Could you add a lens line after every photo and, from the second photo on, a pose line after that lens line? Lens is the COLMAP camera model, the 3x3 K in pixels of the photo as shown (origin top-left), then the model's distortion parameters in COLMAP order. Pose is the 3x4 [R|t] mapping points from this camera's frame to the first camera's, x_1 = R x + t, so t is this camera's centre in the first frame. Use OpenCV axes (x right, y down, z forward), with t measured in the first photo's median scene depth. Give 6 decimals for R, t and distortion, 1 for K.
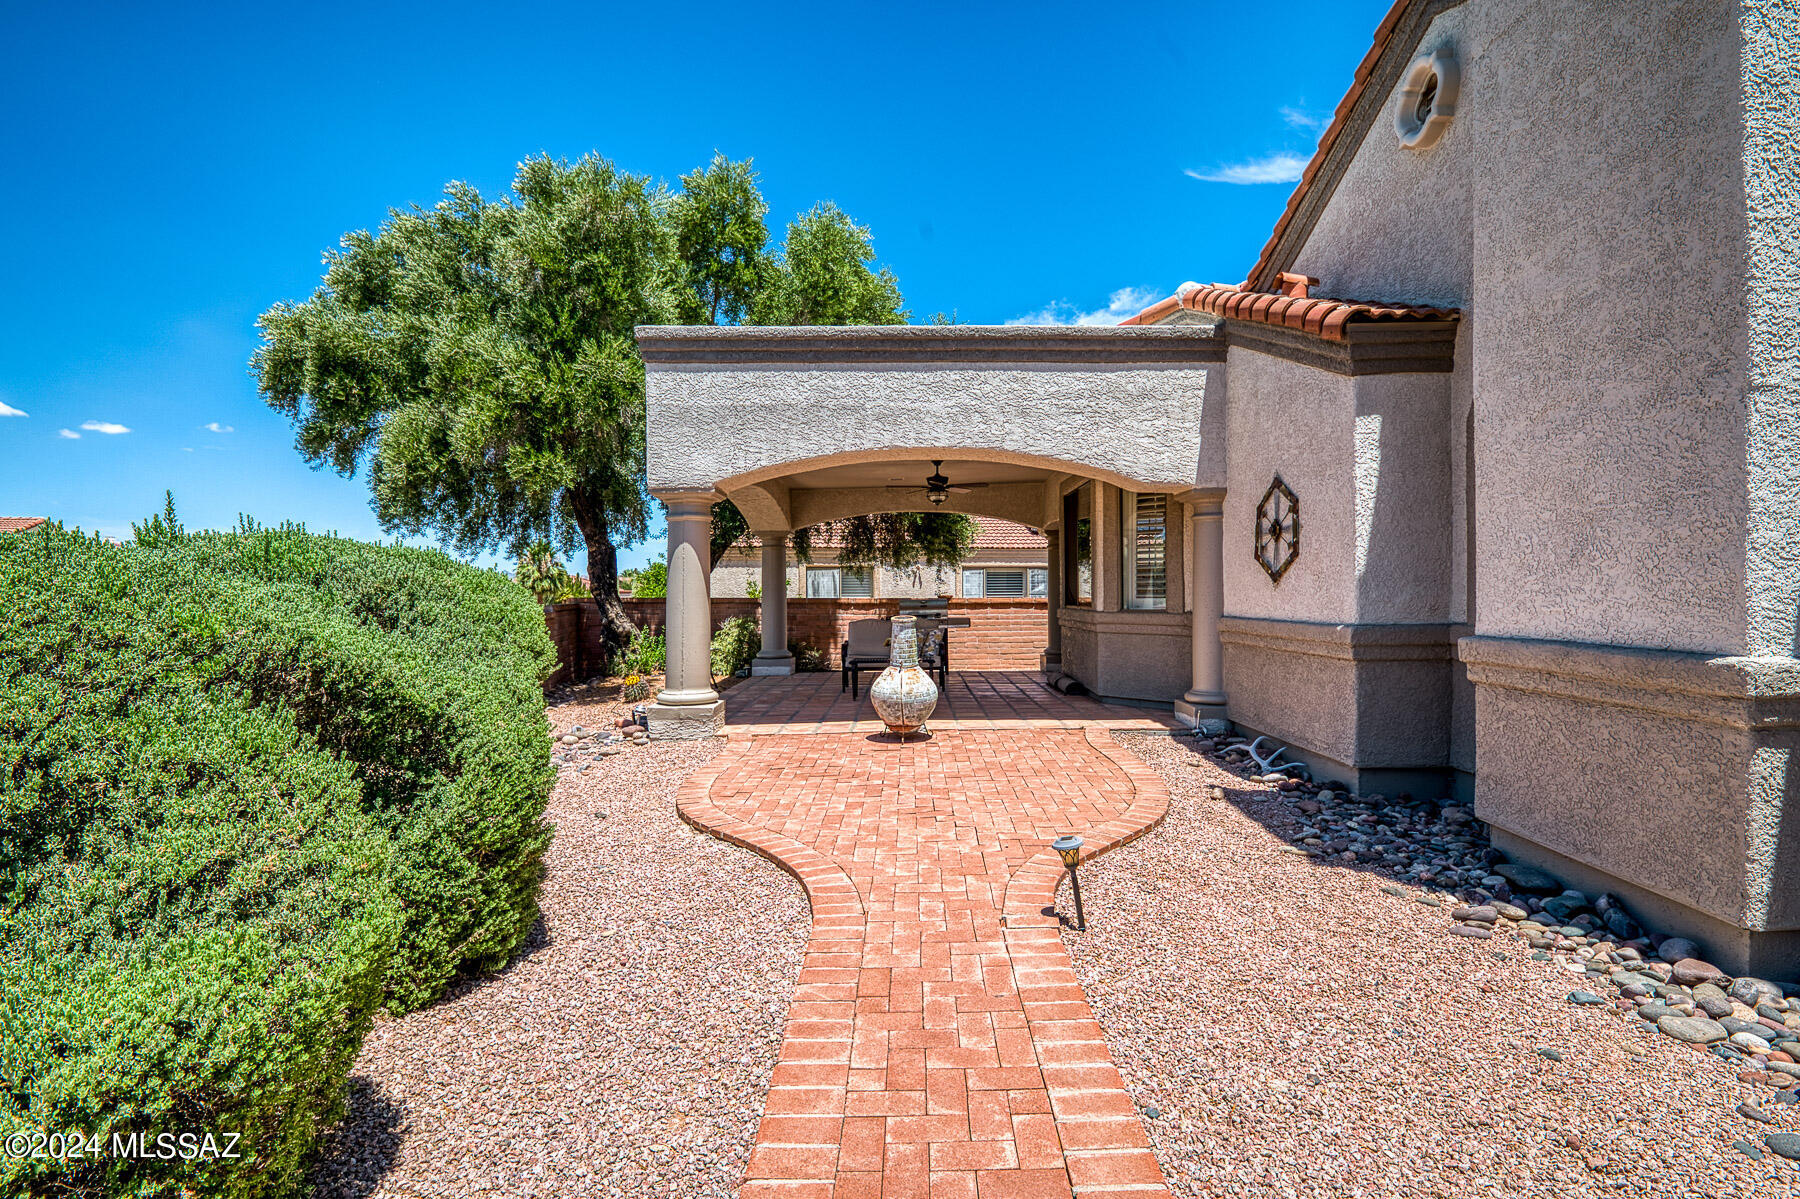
lens RADIAL K [[888.5, 0, 900.7], [0, 888.5, 595.6], [0, 0, 1]] dist [-0.008746, -0.002688]
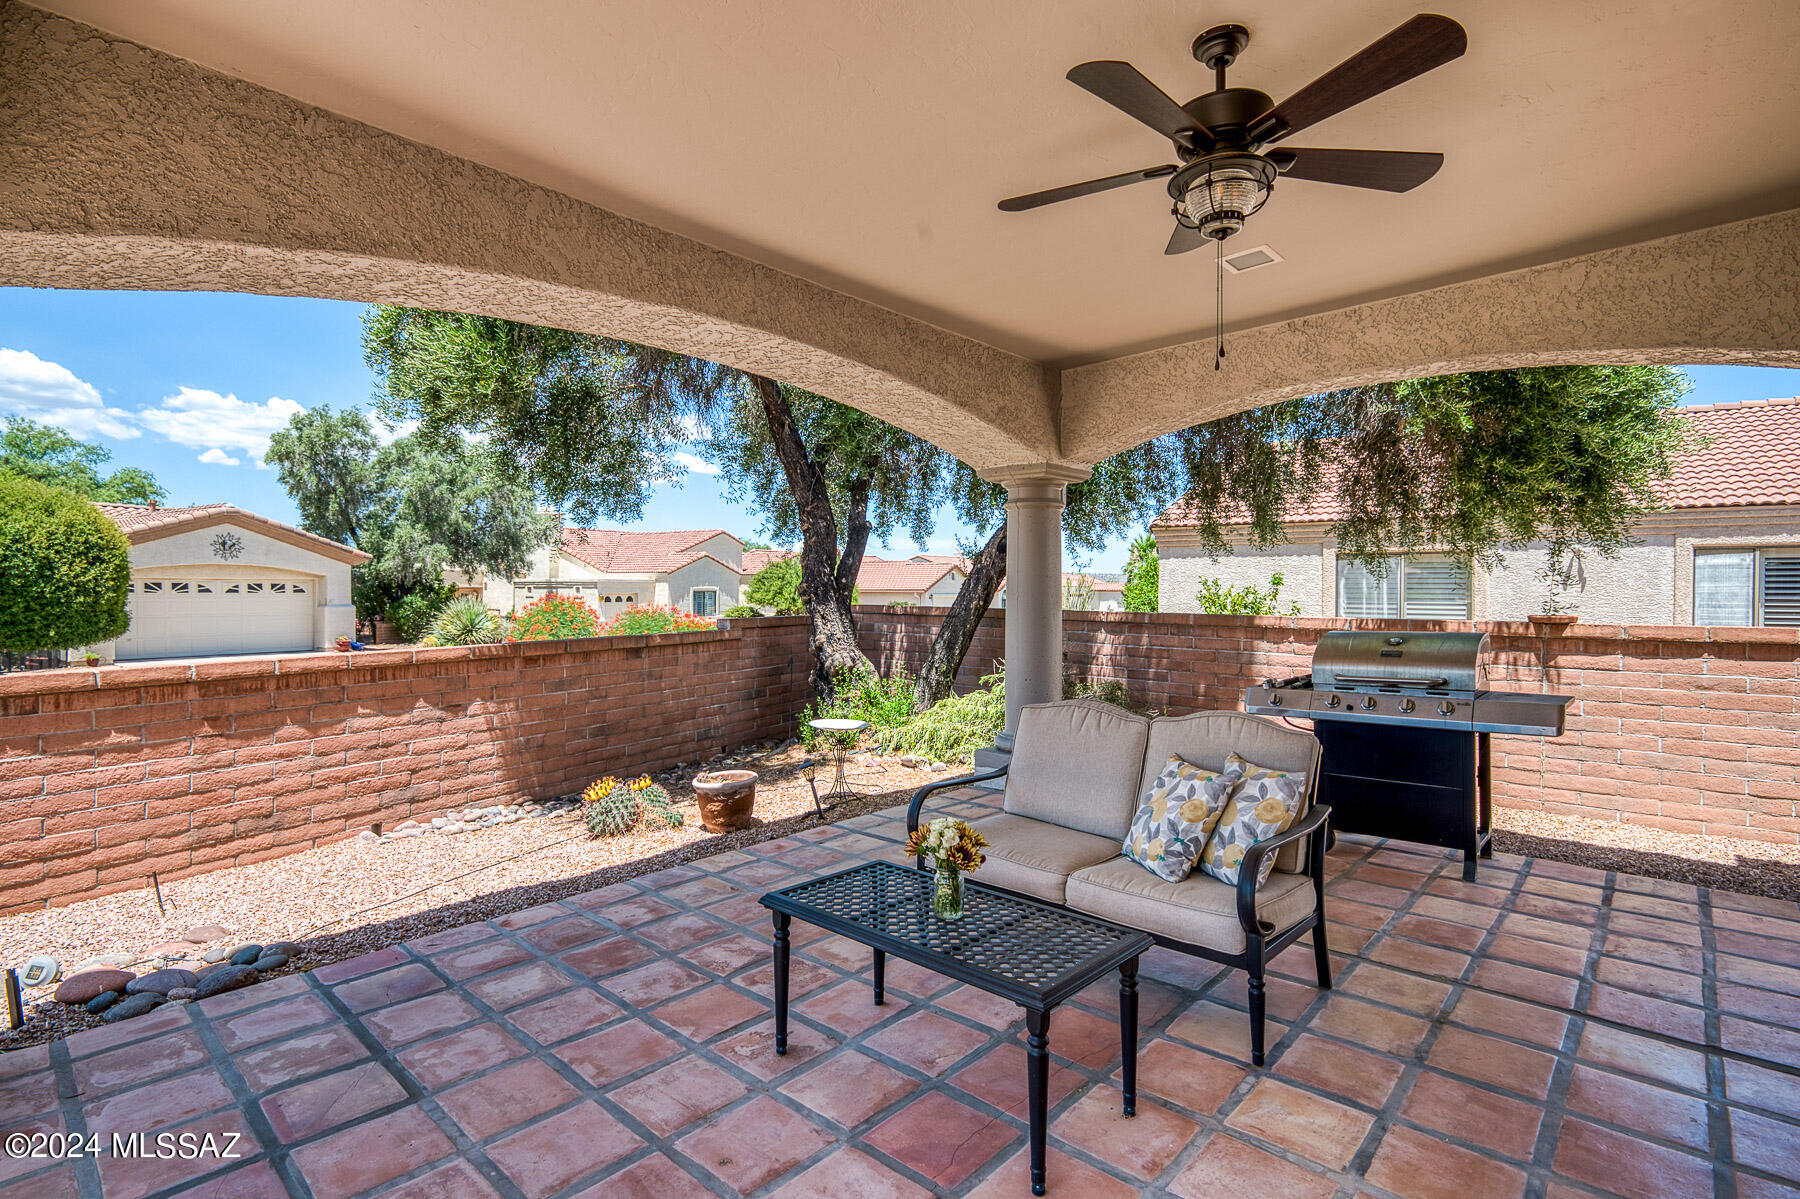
lens RADIAL K [[888.5, 0, 897.3], [0, 888.5, 601.0], [0, 0, 1]] dist [-0.008746, -0.002688]
pose [[0.748555, 0.015824, -0.662883, 0.091378], [-0.008793, 0.999864, 0.013938, -0.009677], [0.663014, -0.004604, 0.748593, 0.547993]]
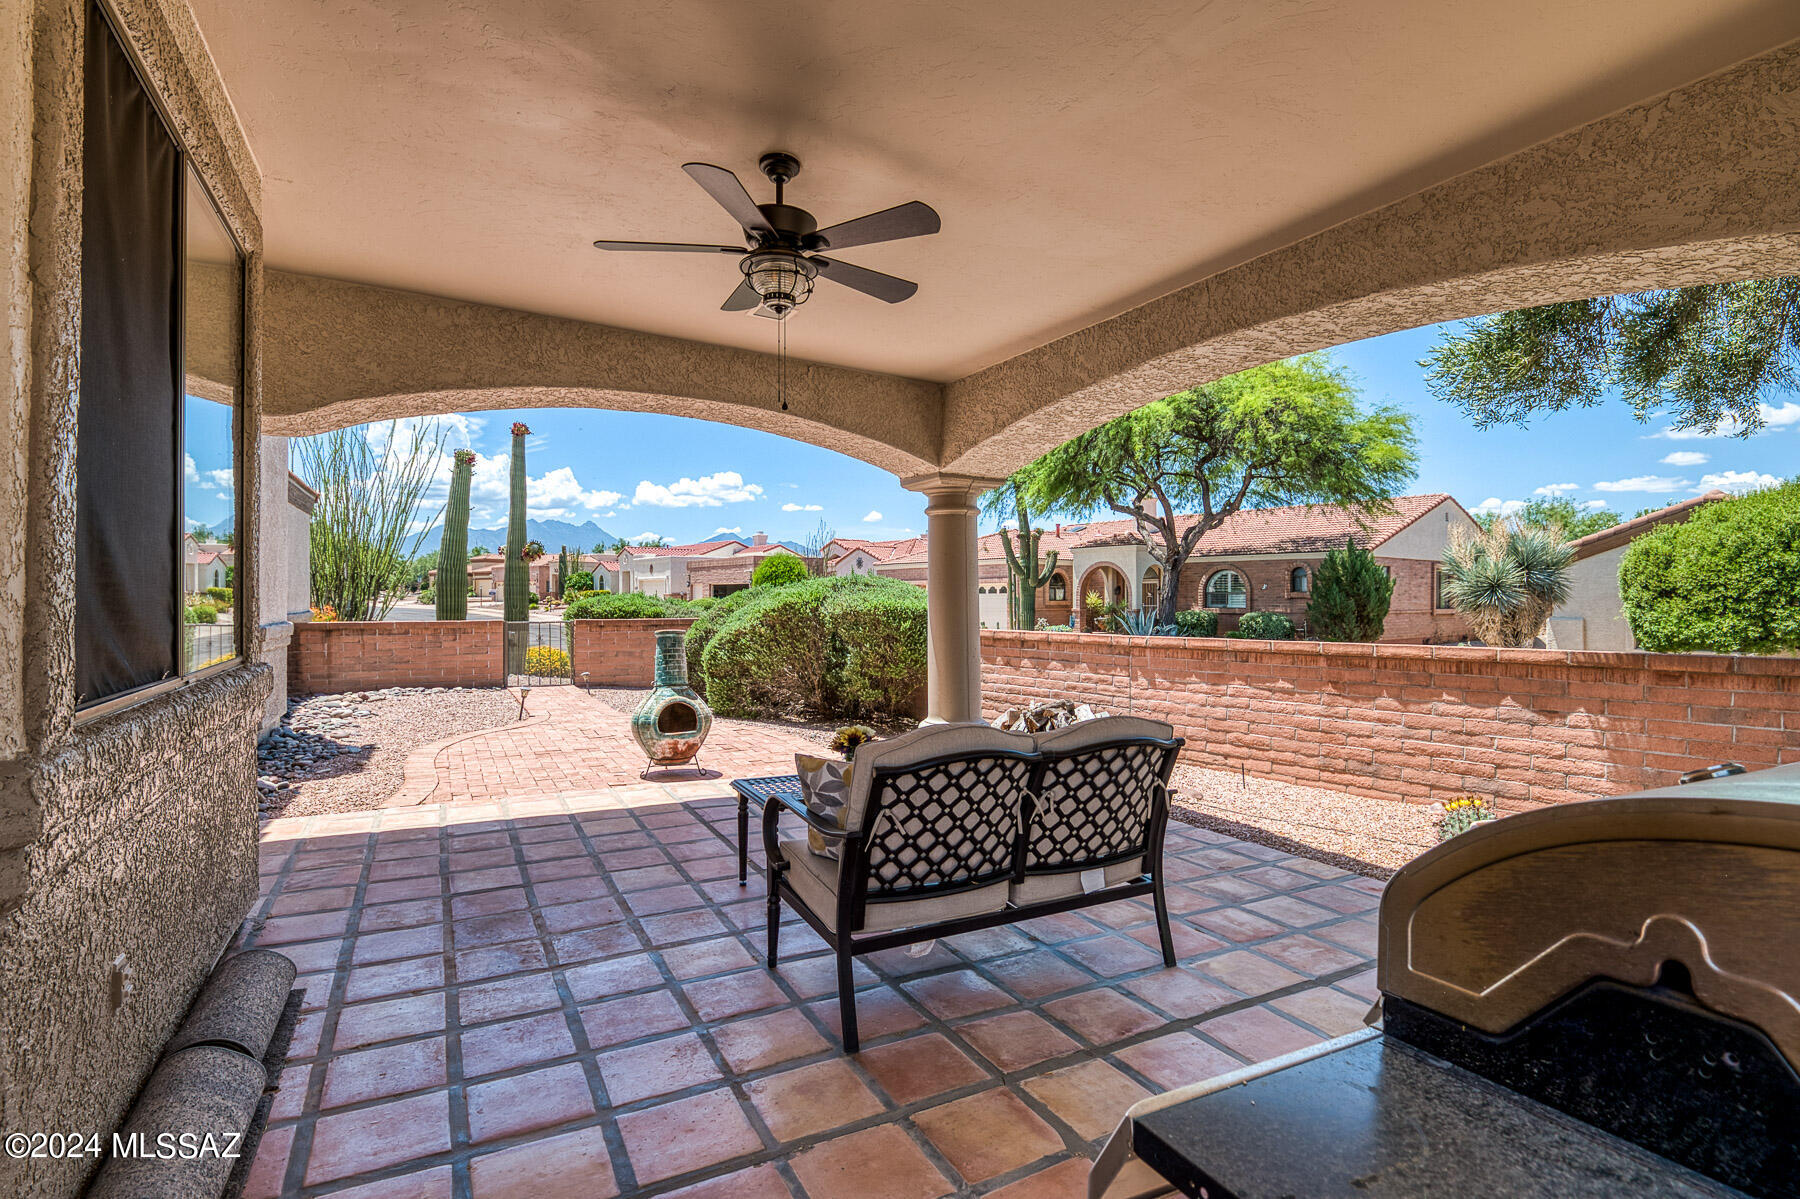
lens RADIAL K [[888.5, 0, 900.6], [0, 888.5, 597.6], [0, 0, 1]] dist [-0.008746, -0.002688]
pose [[-0.886393, 0.003607, -0.462919, 0.109677], [0.001294, 0.999985, 0.005314, -0.003498], [0.462931, 0.004111, -0.886385, 1.263447]]
